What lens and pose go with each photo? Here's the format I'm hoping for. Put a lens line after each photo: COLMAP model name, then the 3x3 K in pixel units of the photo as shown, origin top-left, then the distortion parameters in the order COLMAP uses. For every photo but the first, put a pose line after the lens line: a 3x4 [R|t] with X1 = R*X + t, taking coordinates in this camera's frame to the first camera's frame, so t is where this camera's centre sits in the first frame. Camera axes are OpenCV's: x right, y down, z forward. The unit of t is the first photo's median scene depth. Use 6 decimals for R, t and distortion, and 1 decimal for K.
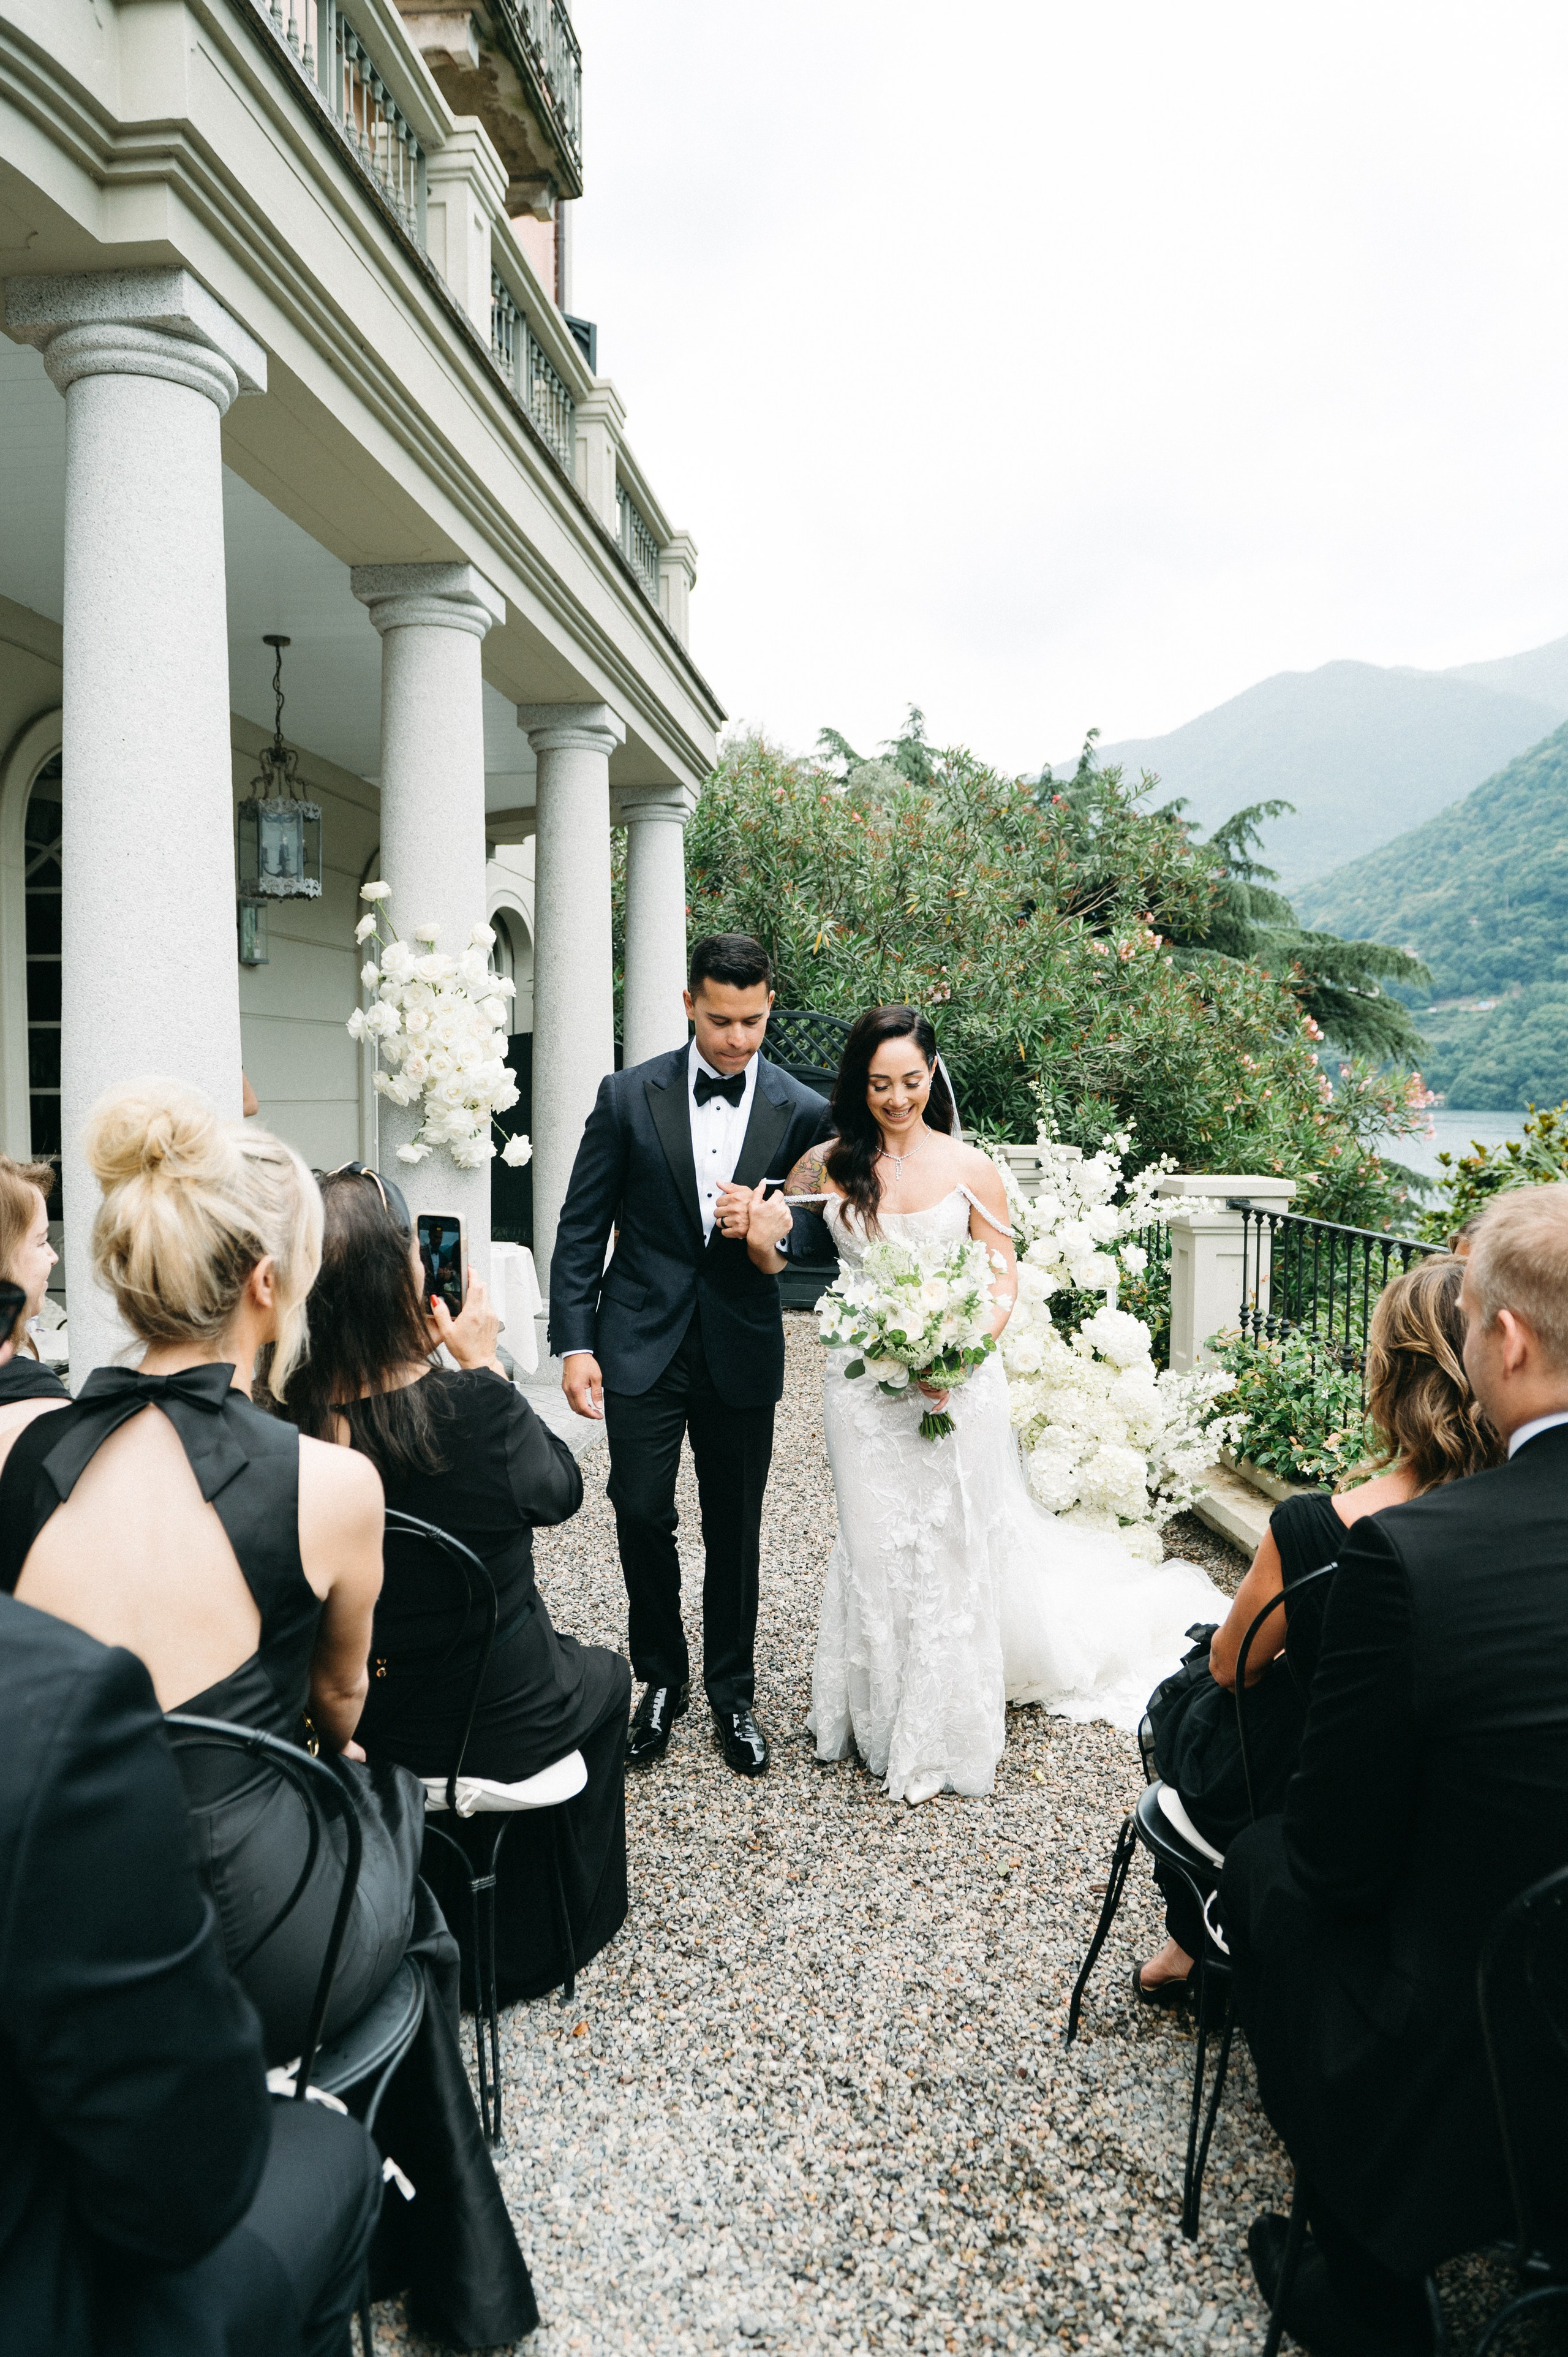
lens RADIAL K [[1646.3, 0, 784.0], [0, 1646.3, 1178.5], [0, 0, 1]] dist [-0.007154, -0.001494]
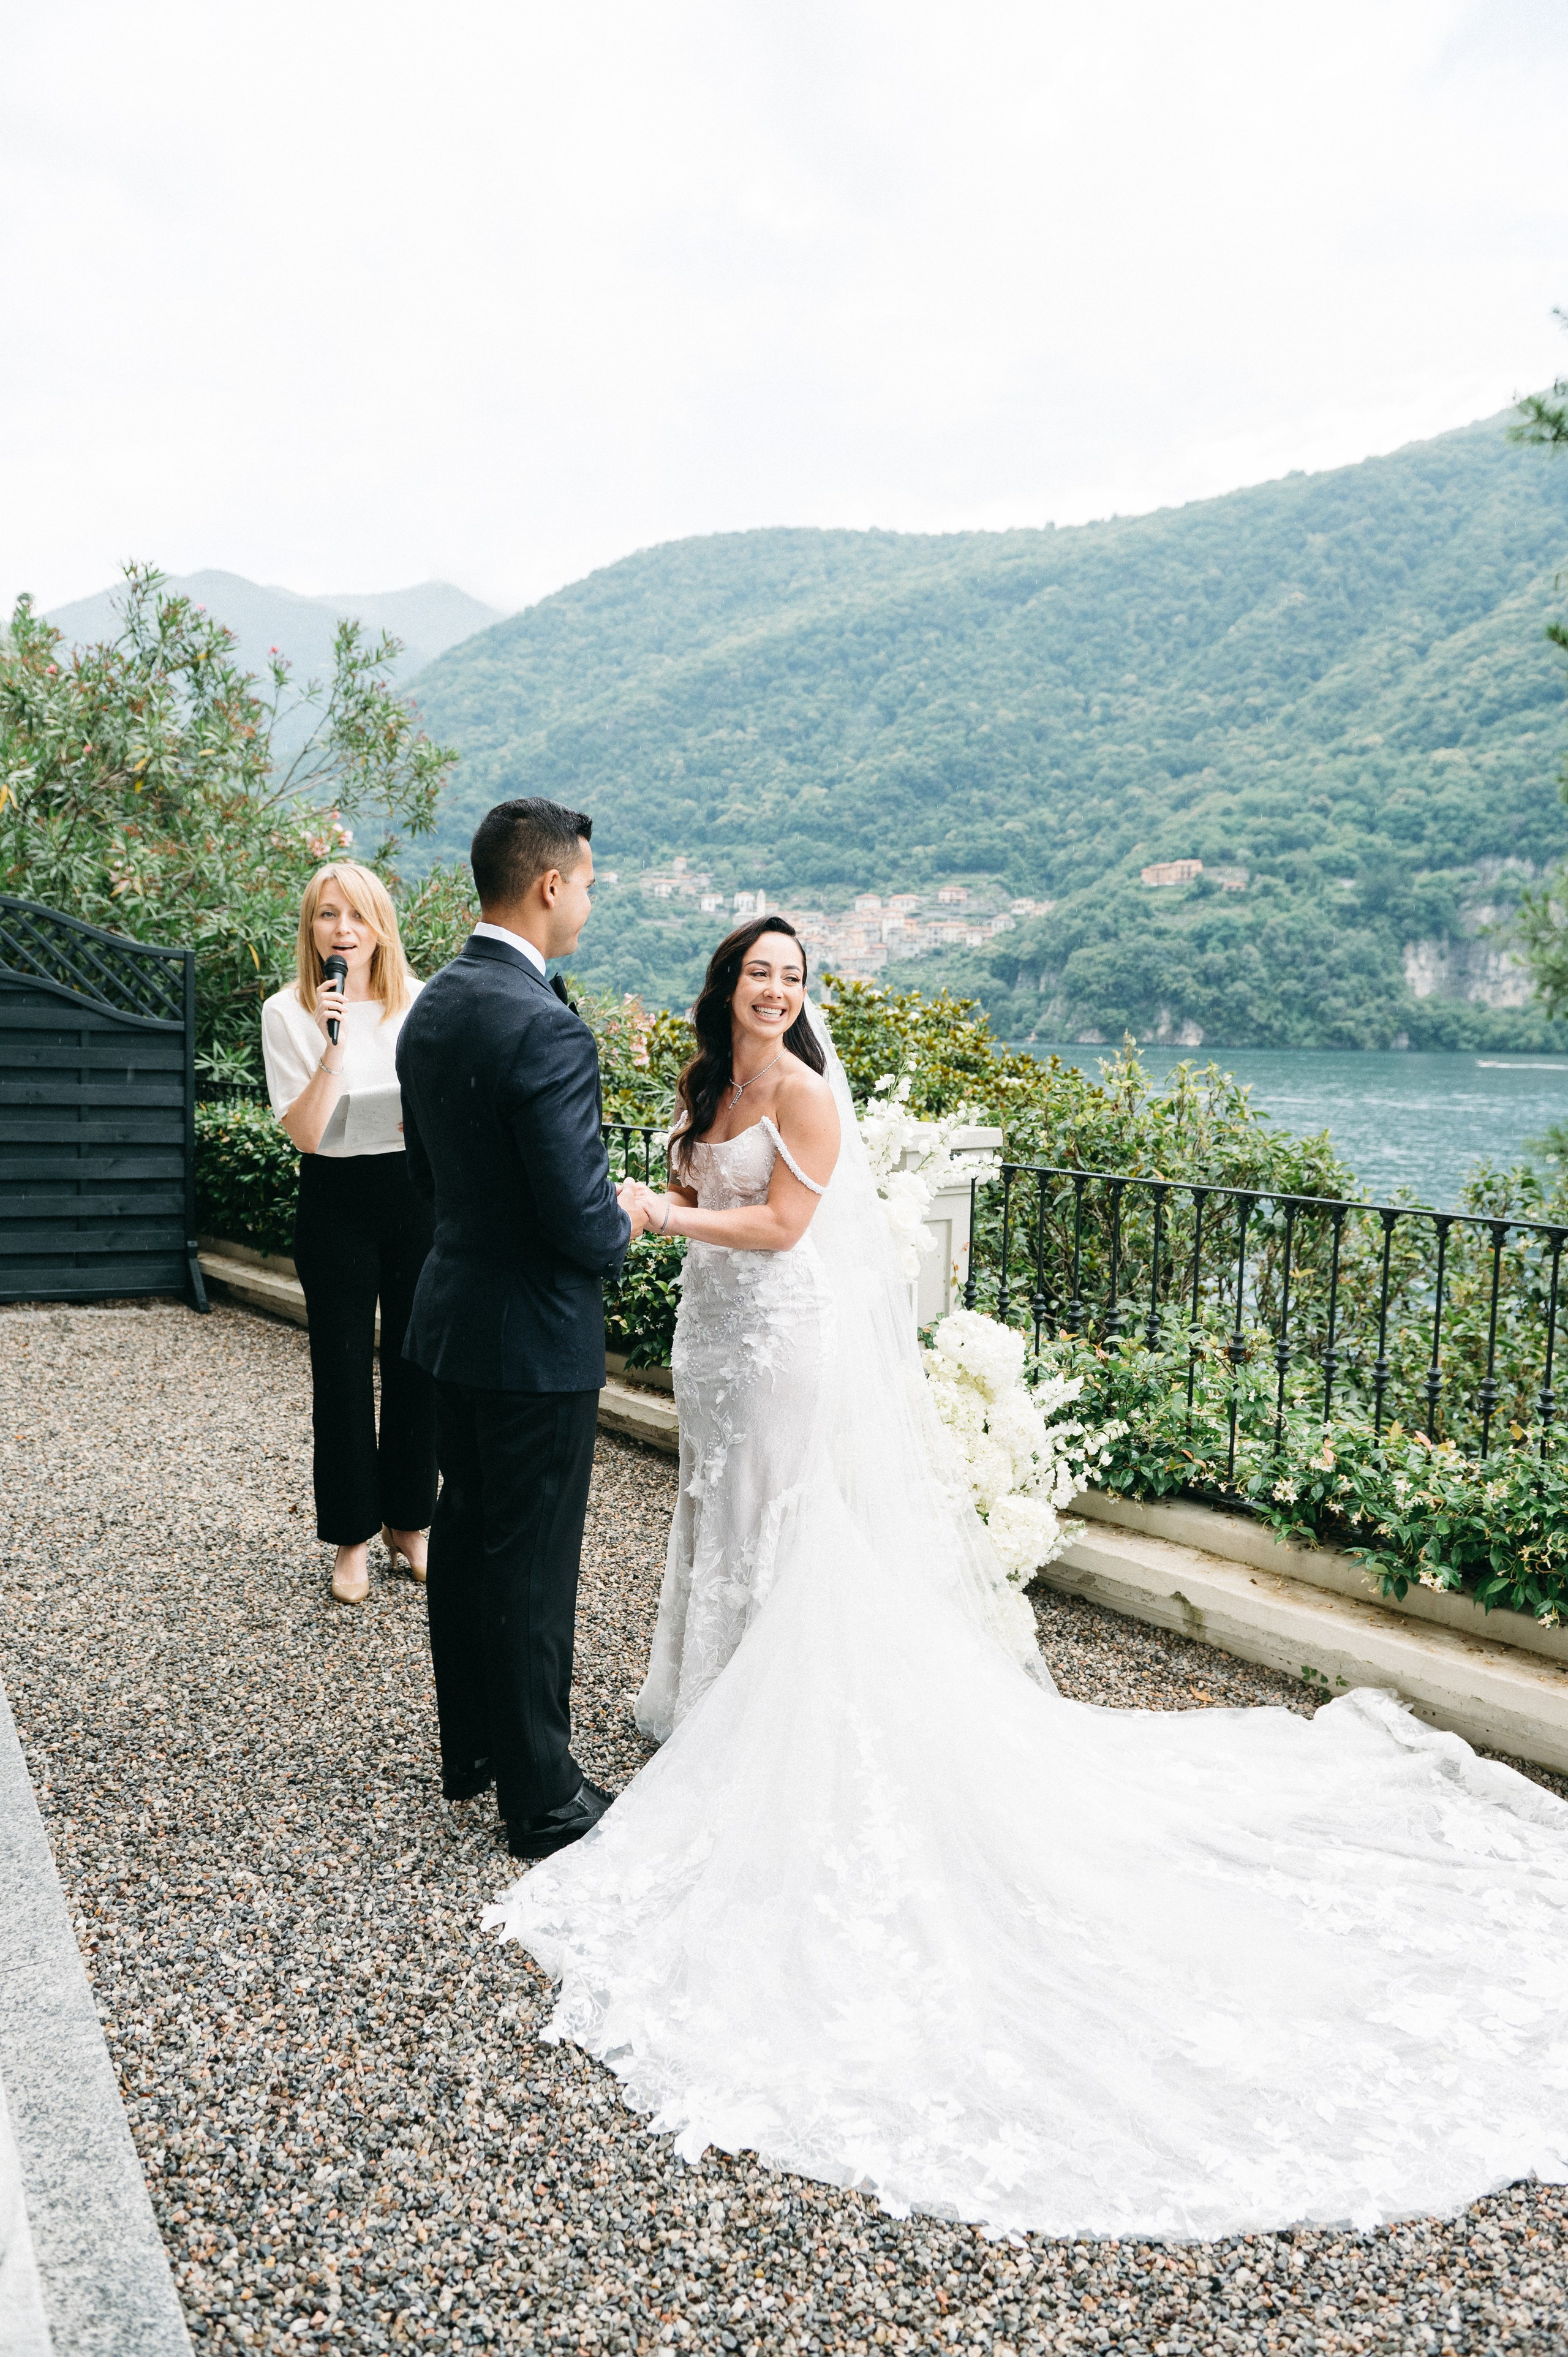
lens RADIAL K [[1620.8, 0, 793.7], [0, 1620.8, 1183.7], [0, 0, 1]] dist [-0.005975, -0.003496]
pose [[0.791883, -0.052797, 0.608386, -0.276005], [0.018295, 0.997859, 0.062784, -0.024424], [-0.610398, -0.038587, 0.791154, 0.412601]]
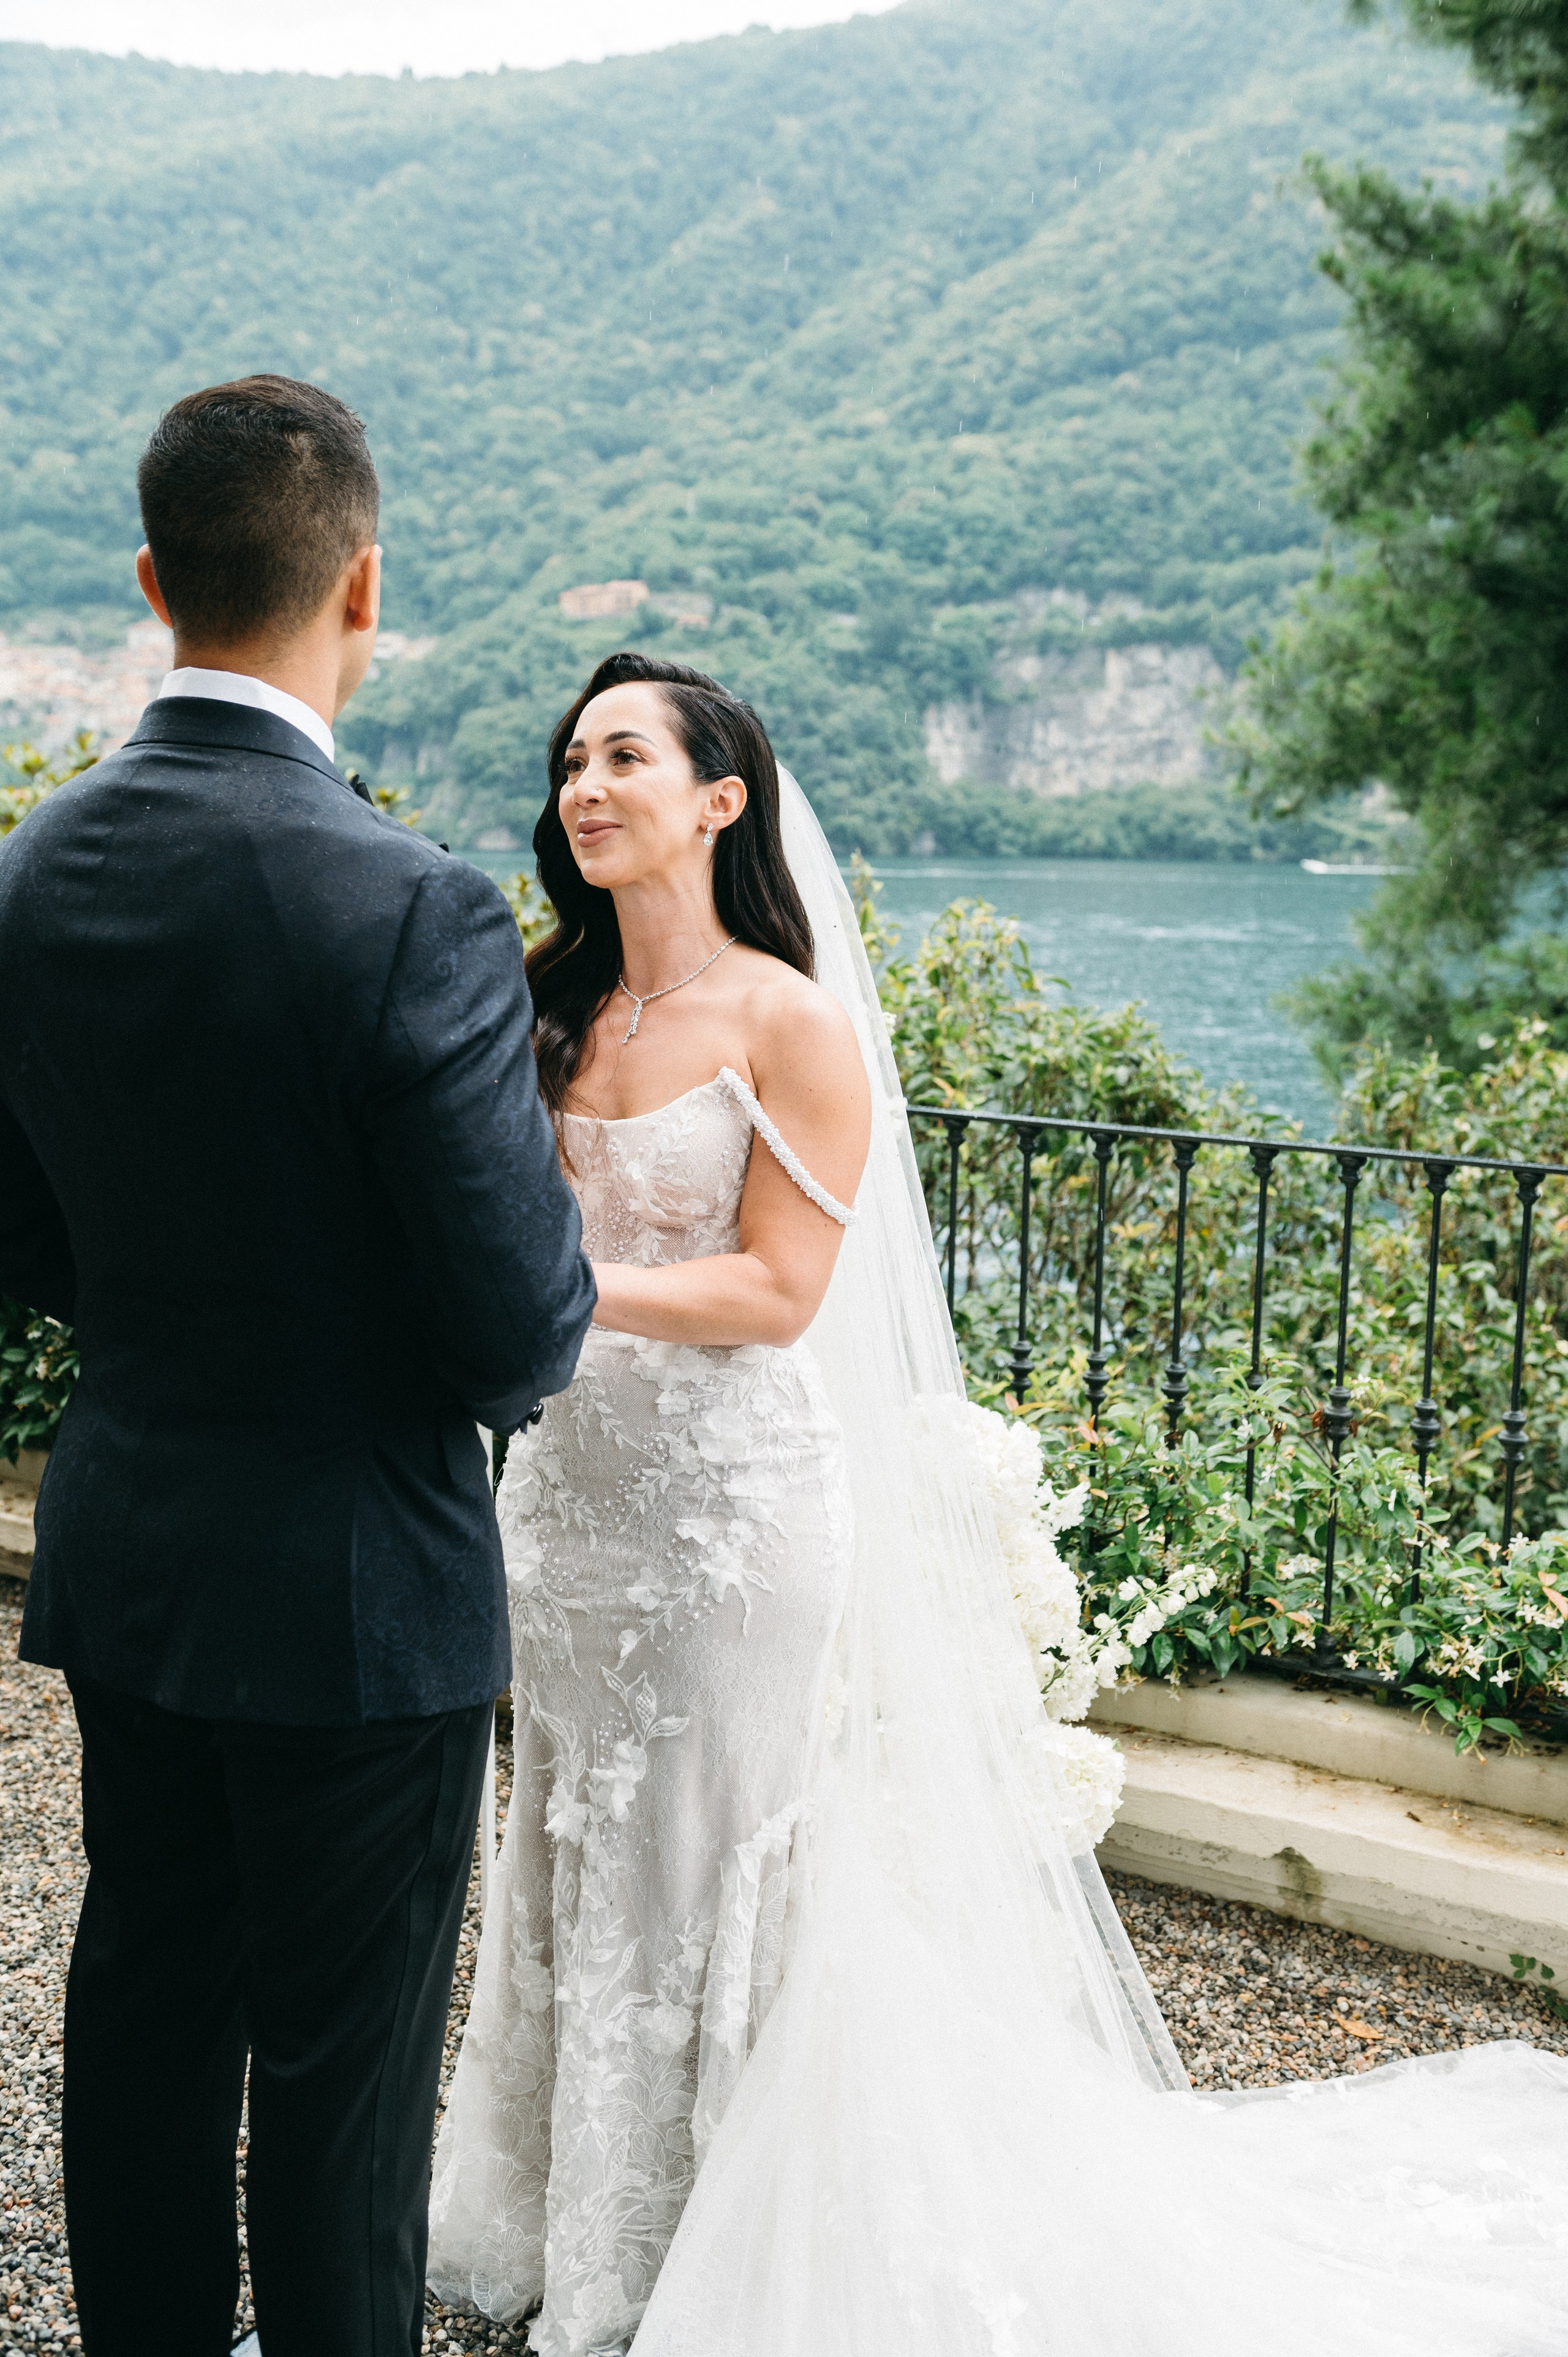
lens RADIAL K [[2396.7, 0, 800.6], [0, 2396.7, 1144.6], [0, 0, 1]] dist [-0.016319, 0.008398]
pose [[0.571063, -0.104837, 0.814184, -0.266356], [0.031283, 0.993870, 0.106033, -0.042129], [-0.820310, -0.035081, 0.570843, 0.611093]]
